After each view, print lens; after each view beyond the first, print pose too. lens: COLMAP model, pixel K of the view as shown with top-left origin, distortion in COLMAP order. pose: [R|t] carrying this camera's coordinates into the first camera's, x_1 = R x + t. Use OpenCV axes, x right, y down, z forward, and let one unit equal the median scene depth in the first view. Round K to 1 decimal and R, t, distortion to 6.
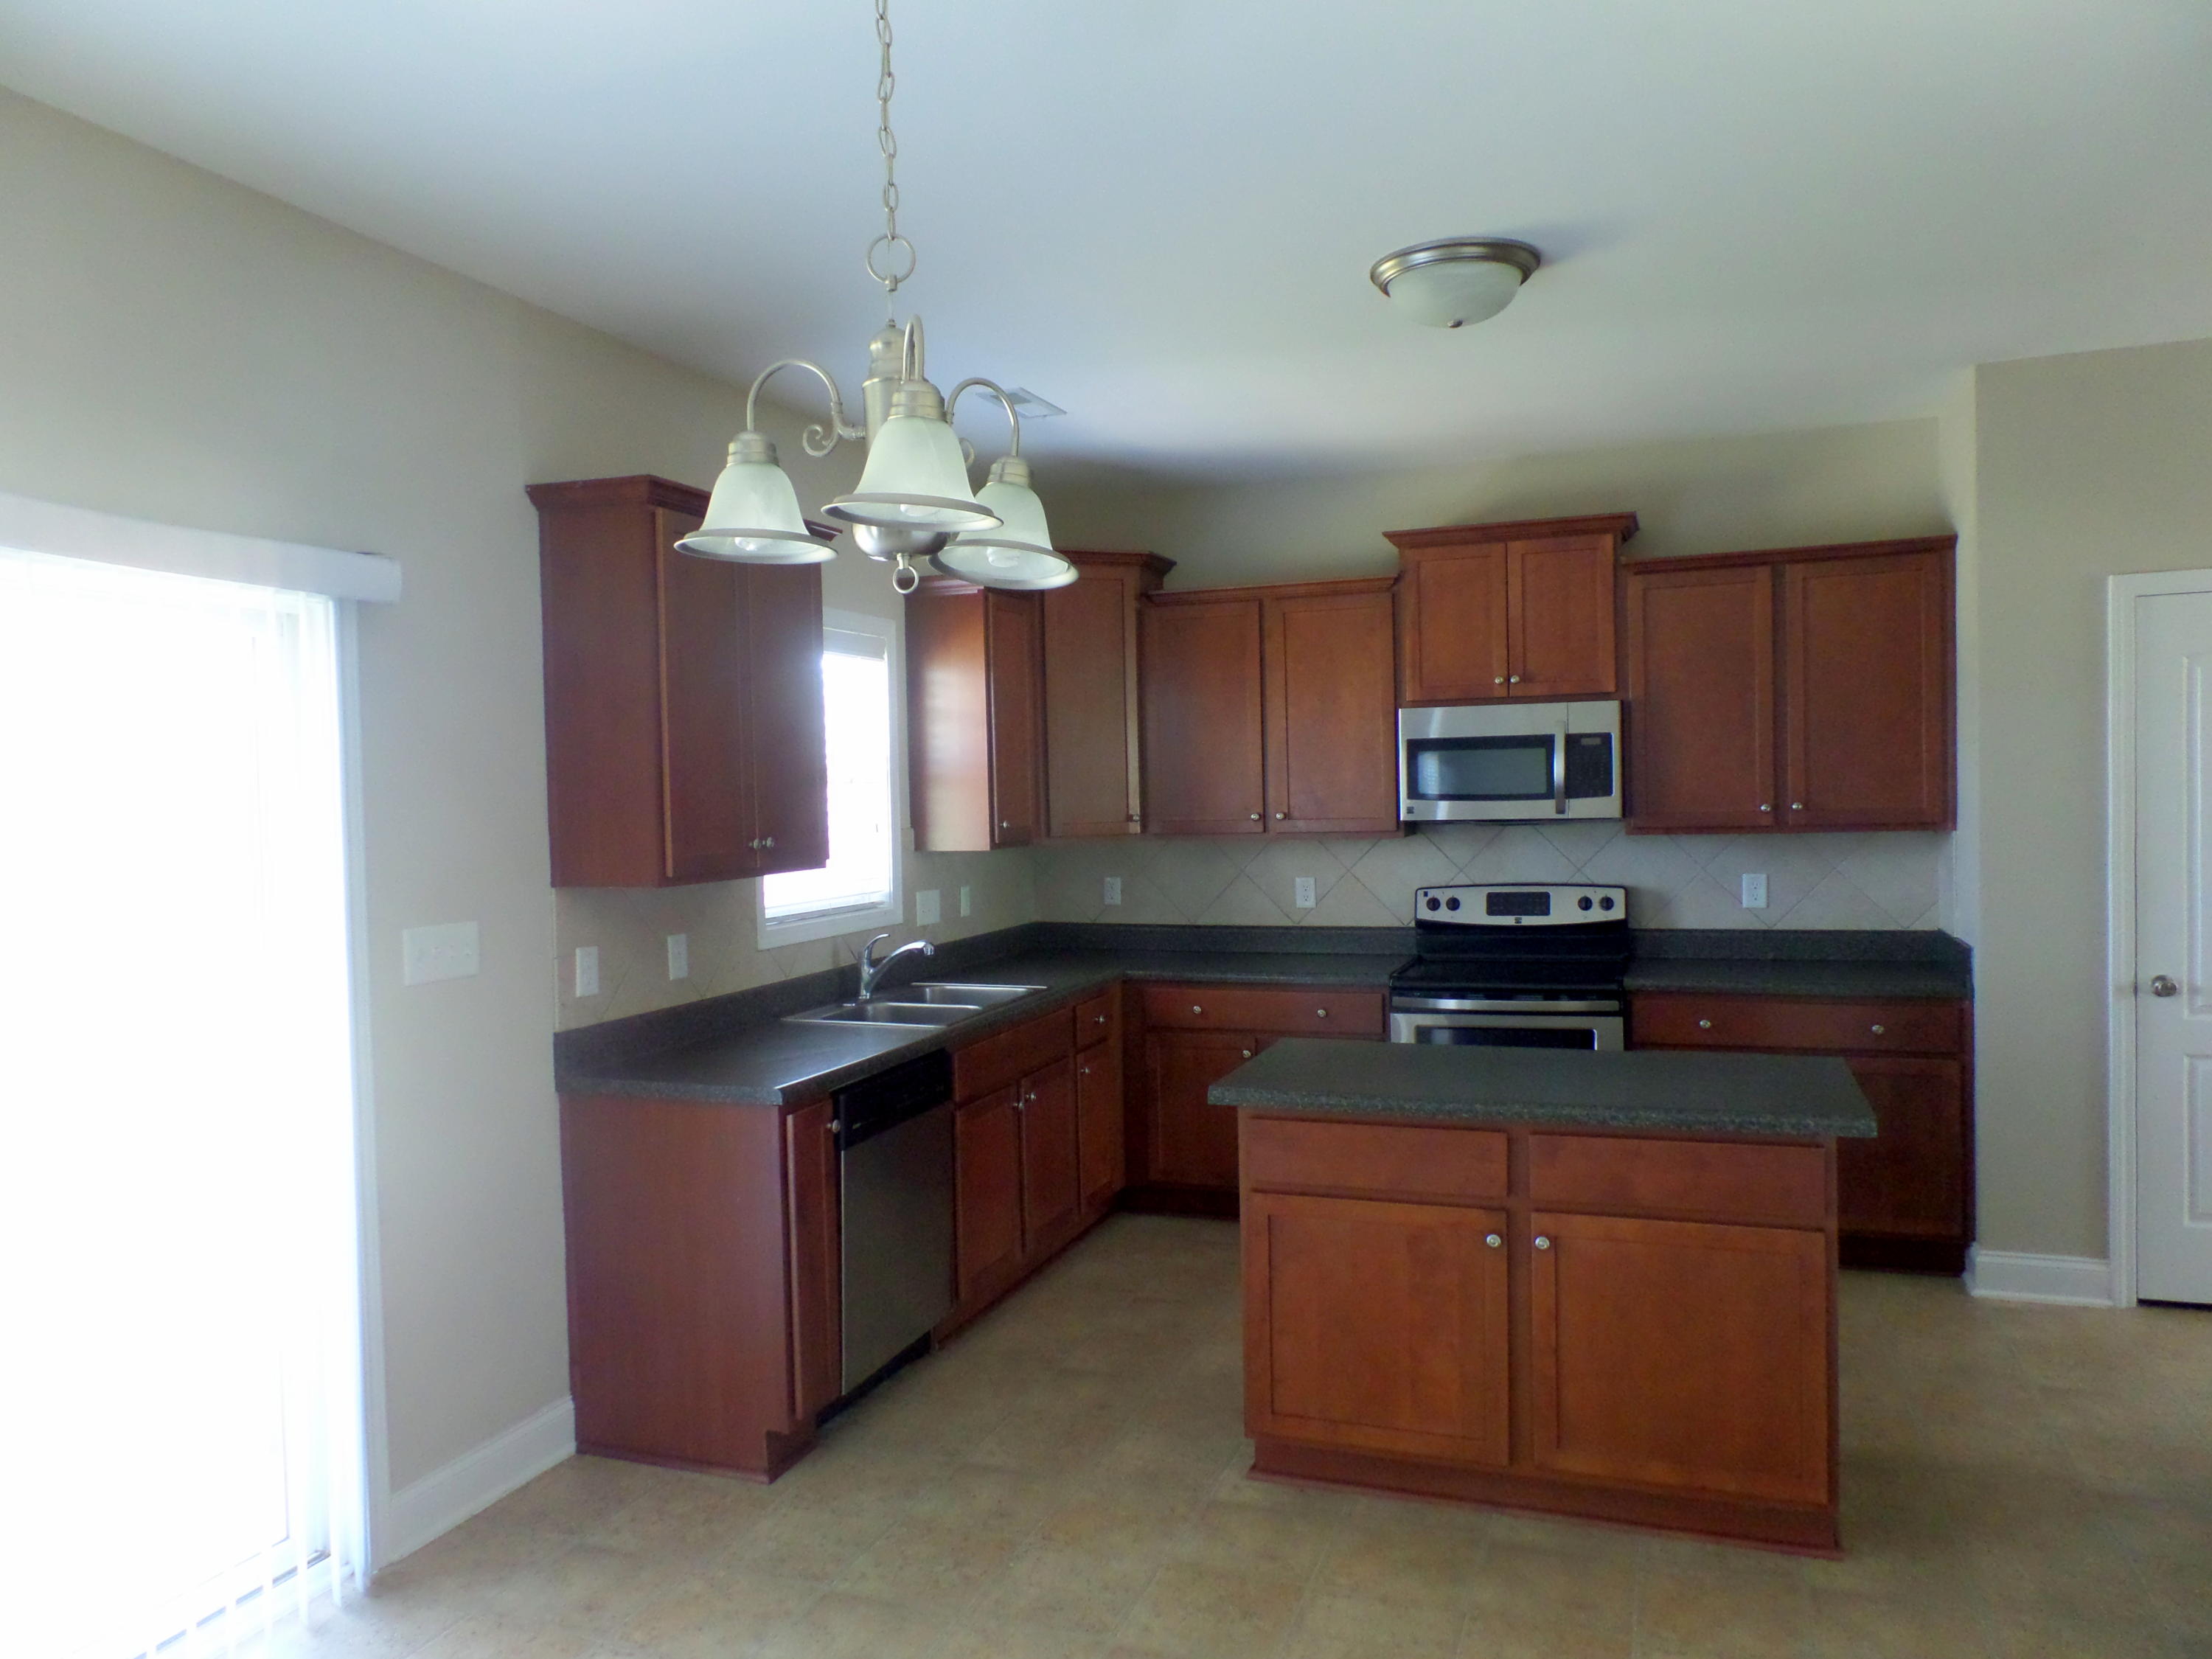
lens RADIAL K [[1633.2, 0, 1106.0], [0, 1633.2, 829.5], [0, 0, 1]] dist [0.001912, 0.000986]
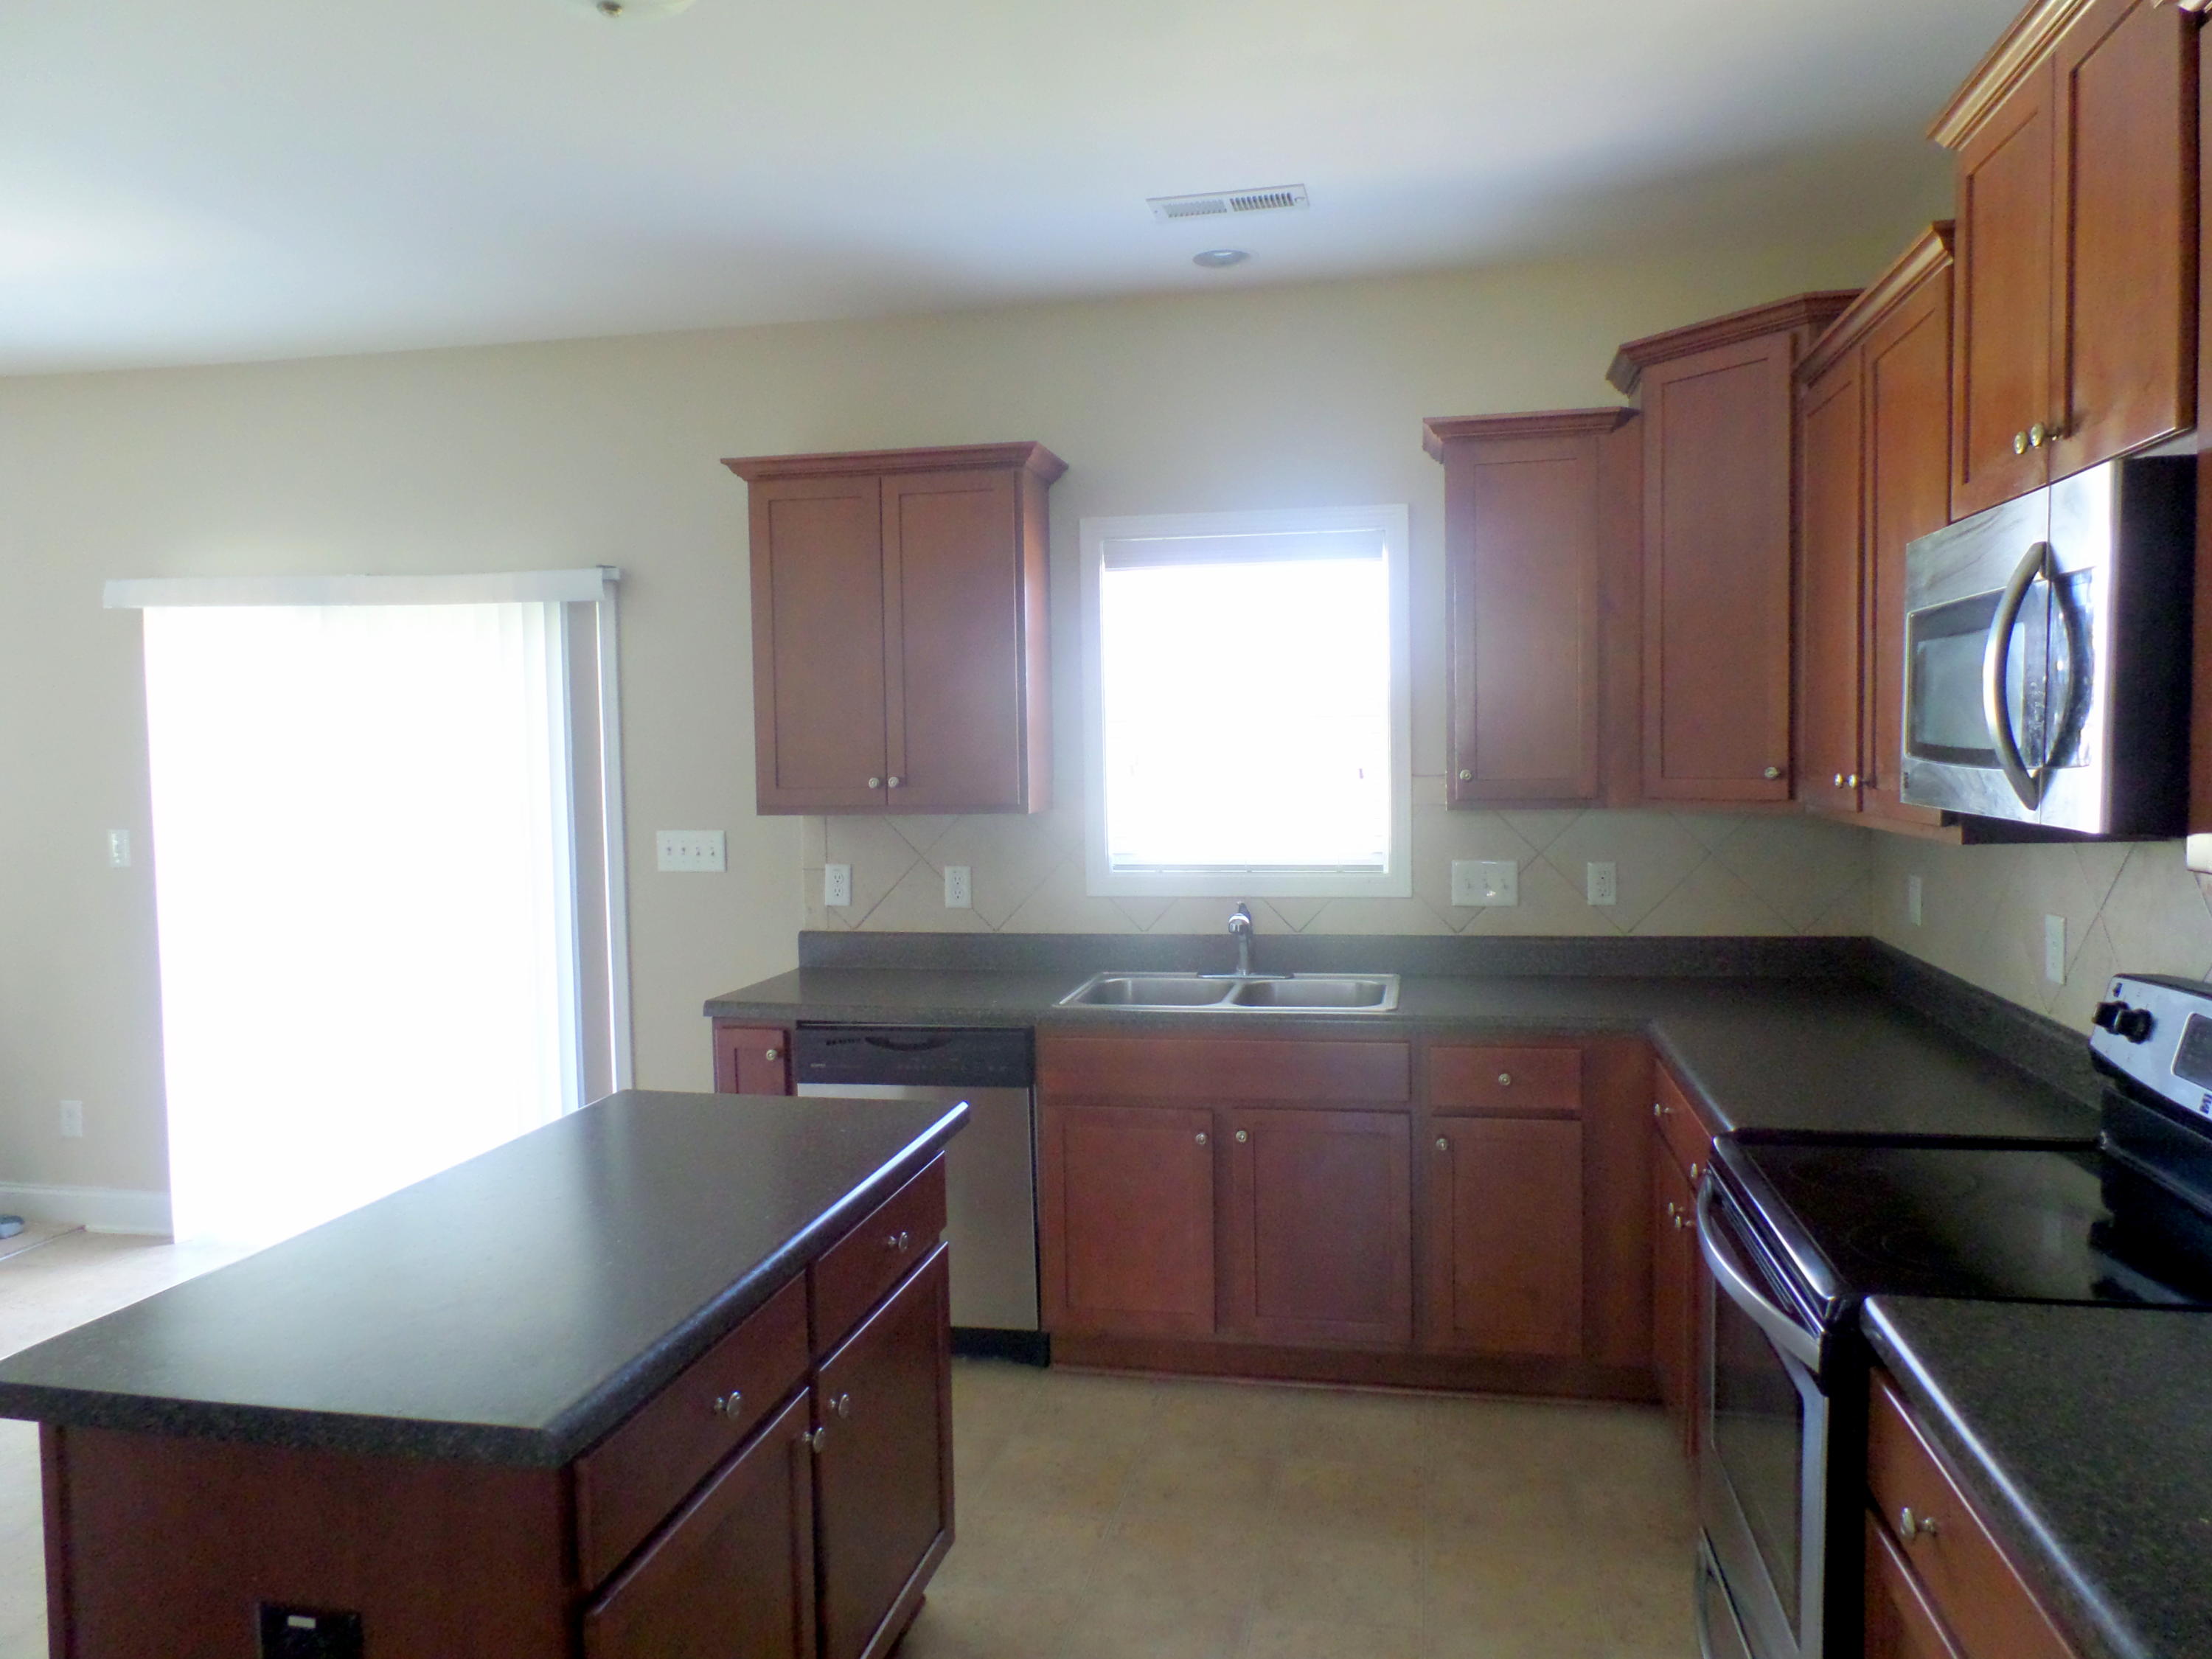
lens RADIAL K [[1513.1, 0, 1106.0], [0, 1513.1, 829.5], [0, 0, 1]] dist [-0.005479, -0.001143]
pose [[0.135201, 0.068390, -0.988455, 0.725638], [-0.014968, 0.997642, 0.066978, -0.025878], [0.990705, 0.005740, 0.135906, 0.973947]]
